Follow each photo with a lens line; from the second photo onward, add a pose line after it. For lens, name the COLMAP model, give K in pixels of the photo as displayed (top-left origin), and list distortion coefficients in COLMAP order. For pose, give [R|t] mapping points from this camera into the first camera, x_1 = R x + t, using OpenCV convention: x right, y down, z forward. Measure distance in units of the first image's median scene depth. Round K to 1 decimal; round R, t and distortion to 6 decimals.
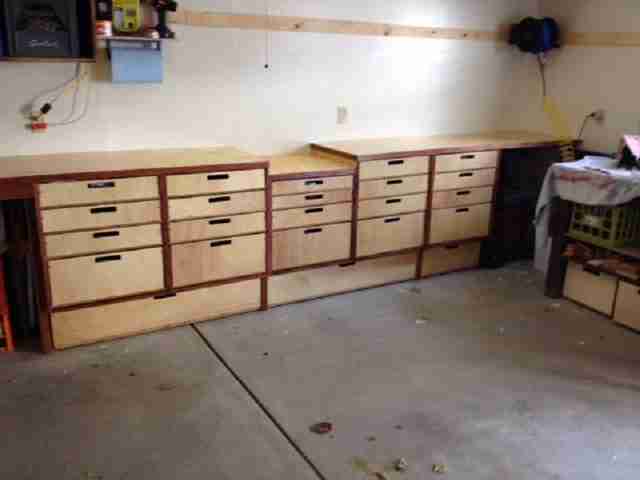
lens RADIAL K [[605.0, 0, 318.4], [0, 605.0, 242.6], [0, 0, 1]] dist [0.048348, 0.000000]
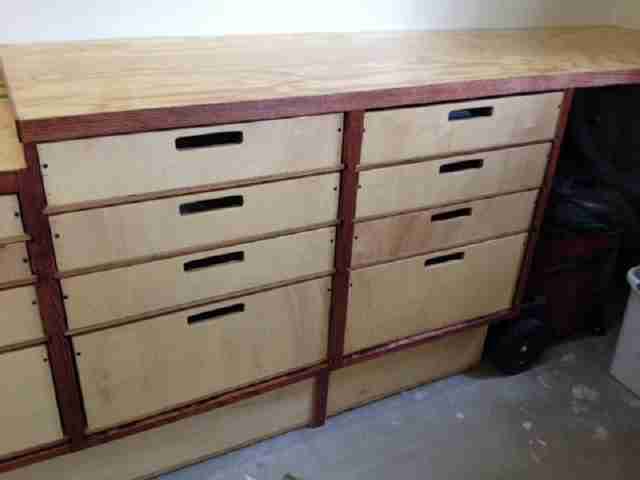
lens RADIAL K [[605.0, 0, 331.6], [0, 605.0, 261.9], [0, 0, 1]] dist [0.048348, 0.000000]
pose [[0.998875, 0.045893, -0.011948, 0.196544], [-0.042165, 0.974785, 0.219127, -0.145662], [0.021704, -0.218376, 0.975623, 0.729162]]
